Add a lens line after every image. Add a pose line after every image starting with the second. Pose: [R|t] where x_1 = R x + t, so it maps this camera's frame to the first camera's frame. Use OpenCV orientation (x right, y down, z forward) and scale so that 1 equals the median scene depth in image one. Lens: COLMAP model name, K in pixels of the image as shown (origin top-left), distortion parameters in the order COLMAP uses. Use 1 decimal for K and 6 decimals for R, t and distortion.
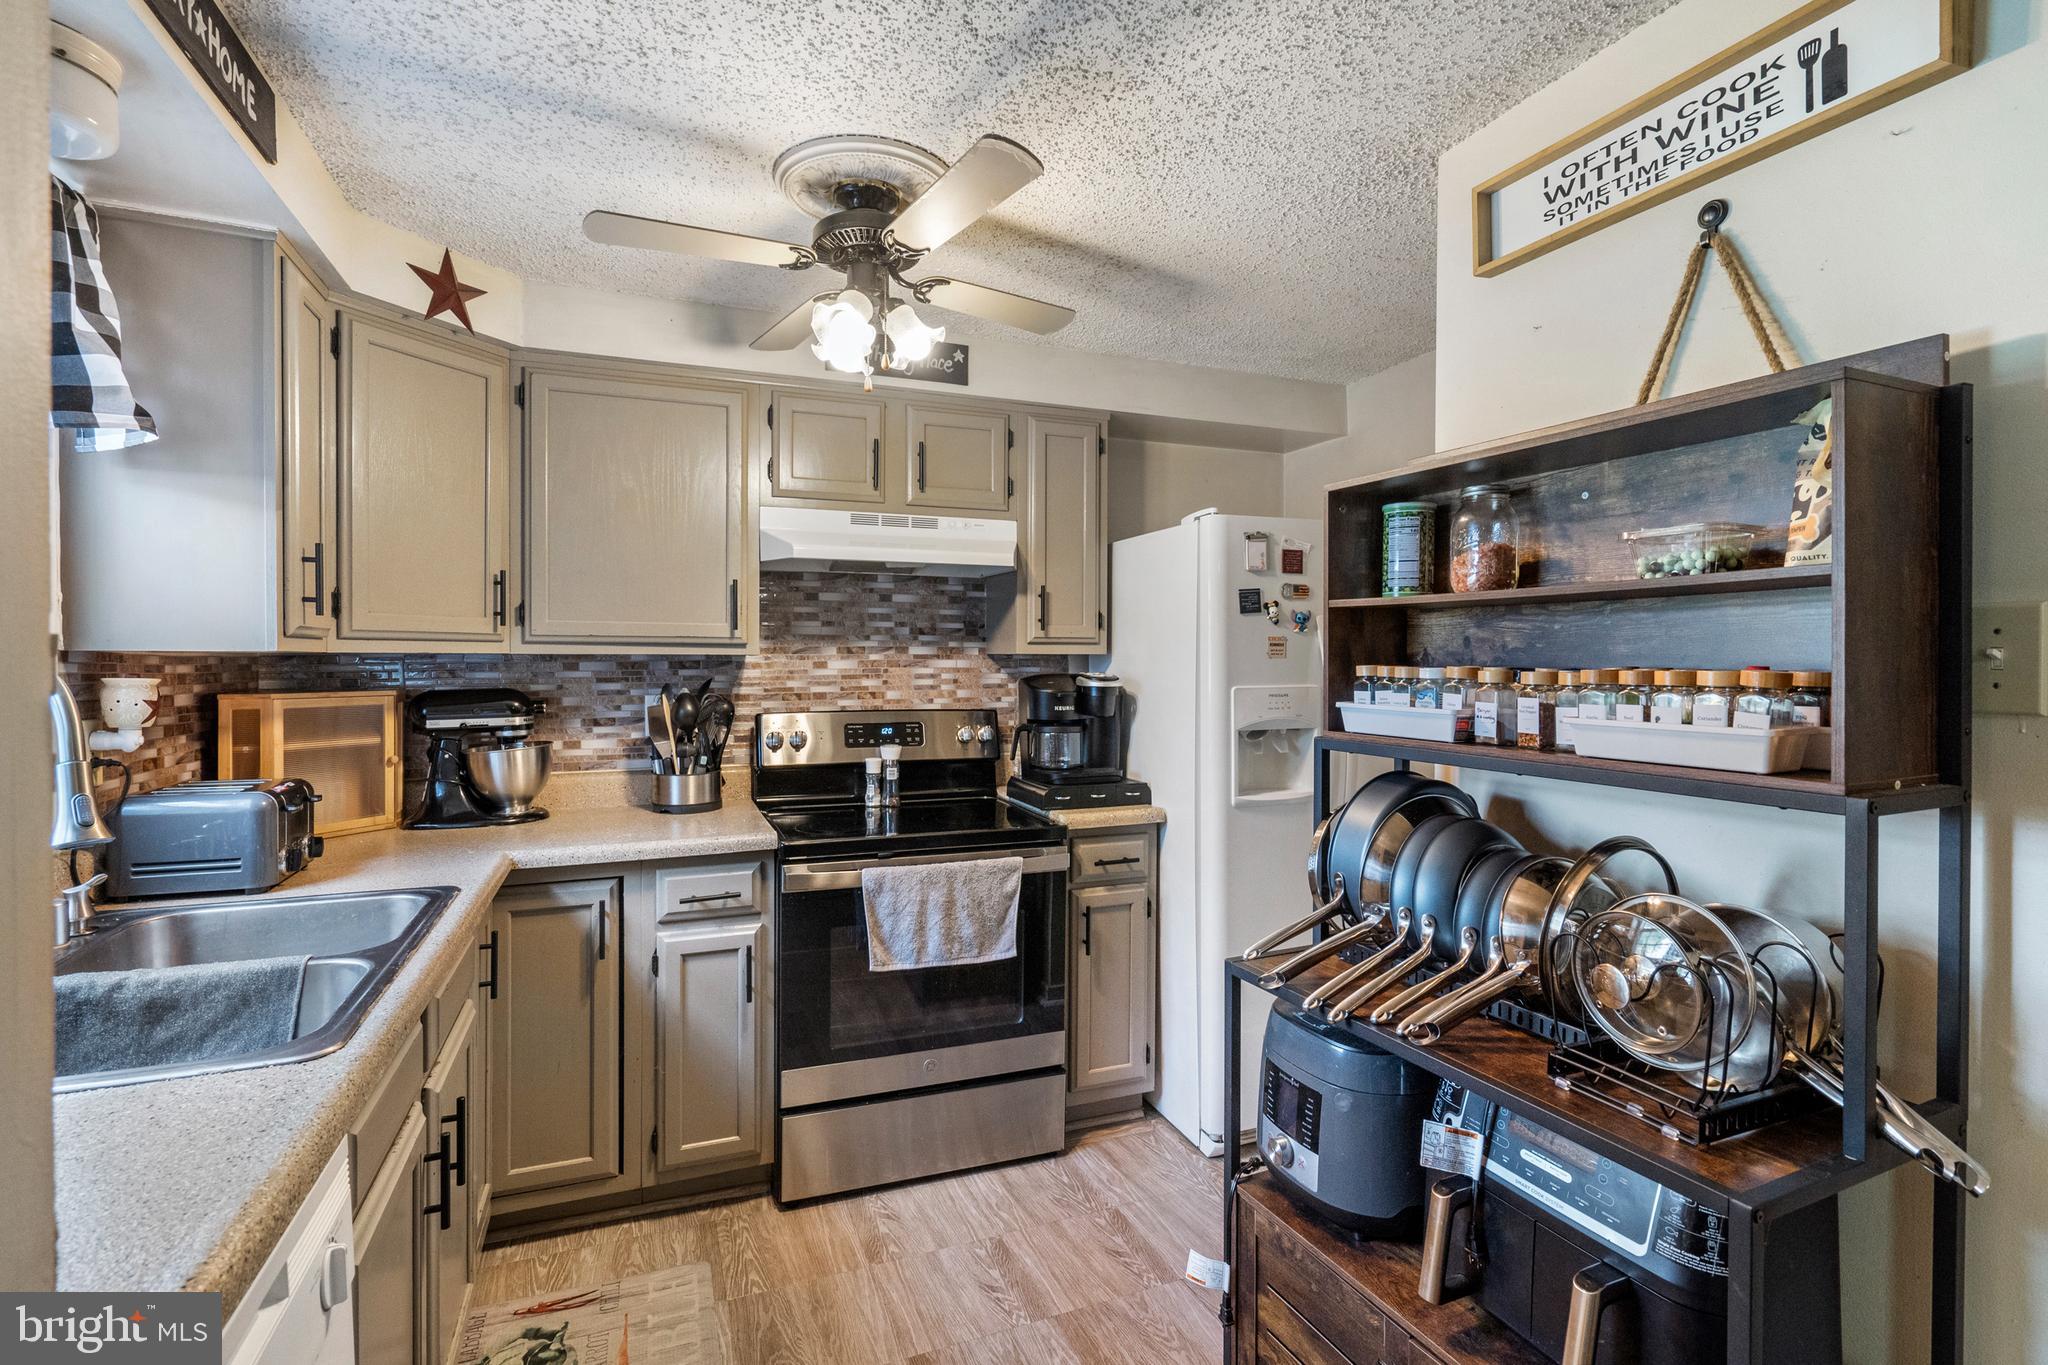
lens RADIAL K [[949.6, 0, 1014.7], [0, 949.6, 660.2], [0, 0, 1]] dist [-0.000950, 0.000434]
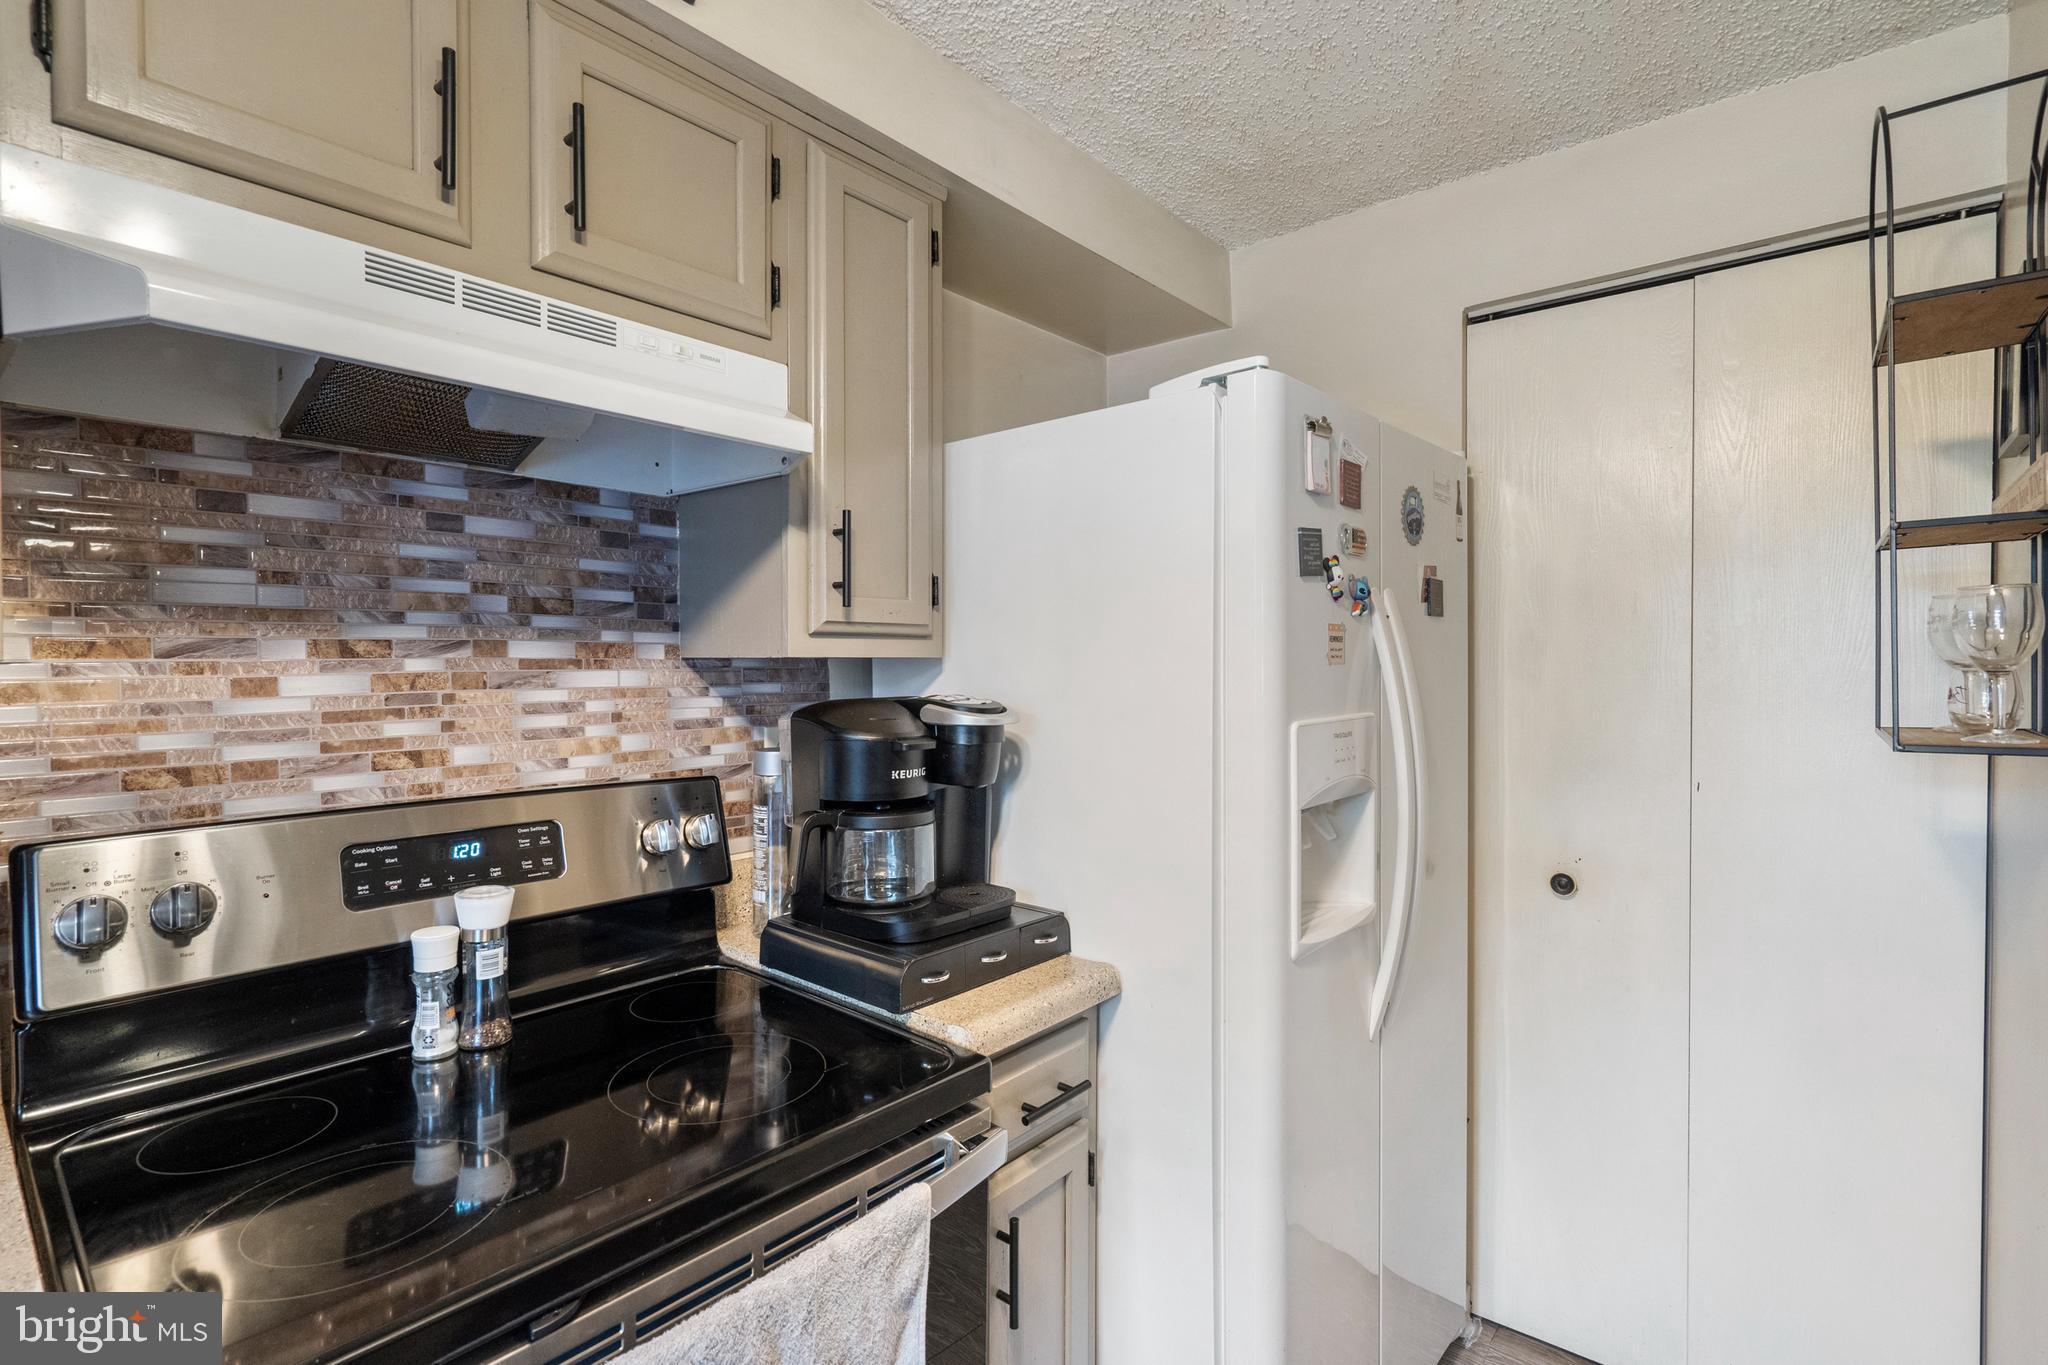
lens RADIAL K [[958.4, 0, 992.5], [0, 958.4, 679.9], [0, 0, 1]] dist [-0.000054, 0.000321]
pose [[0.889076, -0.011462, 0.457617, -0.131721], [0.003727, 0.999835, 0.017800, -0.003962], [-0.457745, -0.014120, 0.888971, 0.587105]]
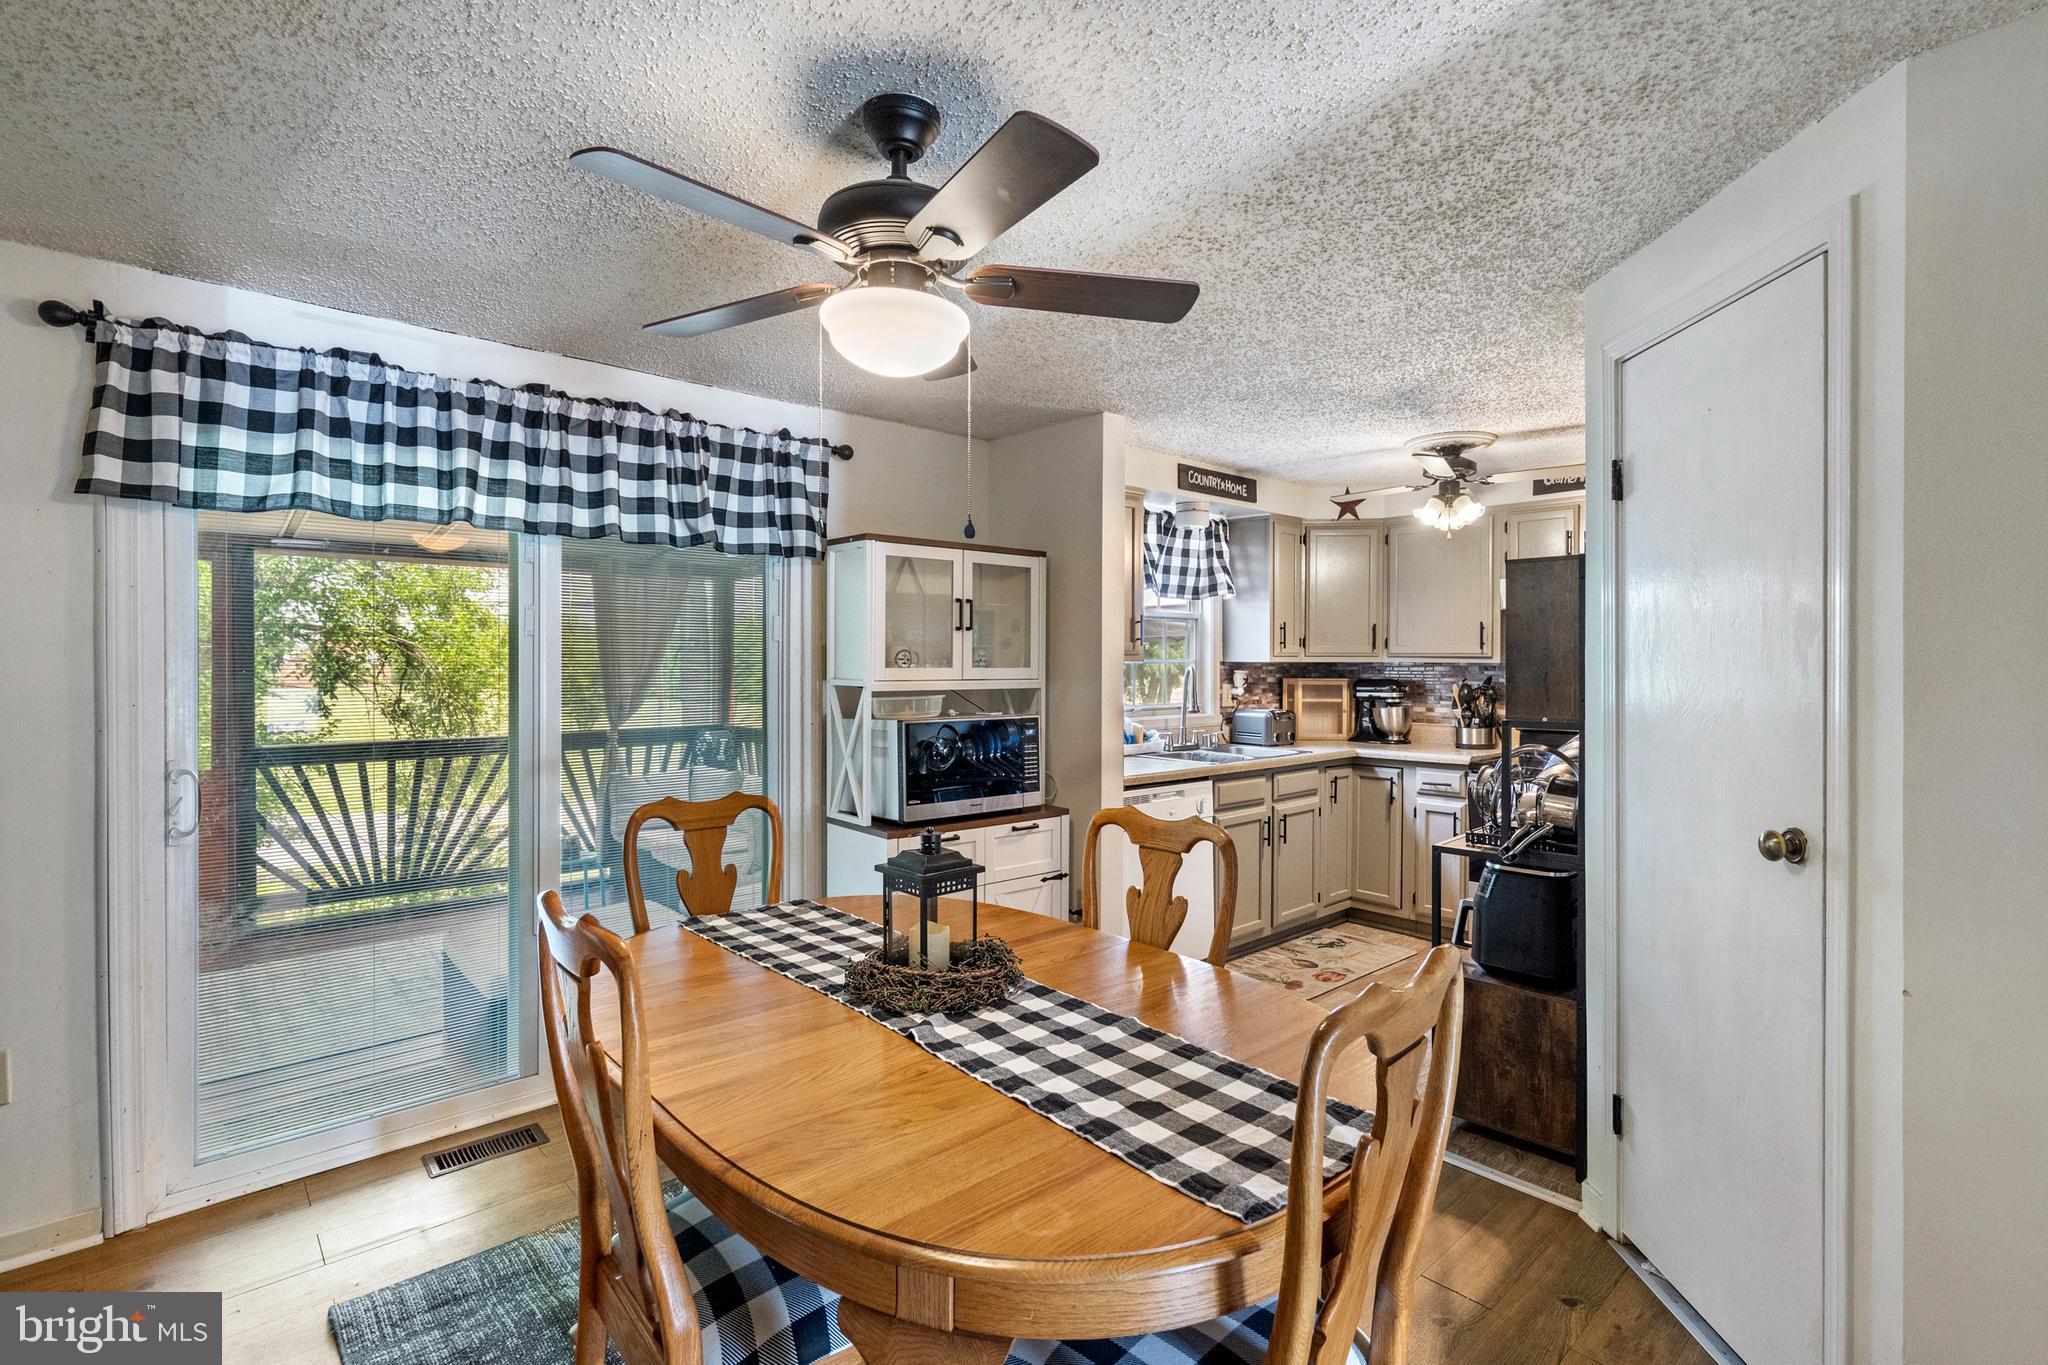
lens RADIAL K [[993.8, 0, 1039.6], [0, 993.8, 673.9], [0, 0, 1]] dist [-0.001238, 0.001503]
pose [[0.366331, 0.013777, -0.930383, 1.114784], [-0.003611, 0.999904, 0.013385, -0.006652], [0.930478, -0.001544, 0.366346, -0.470038]]
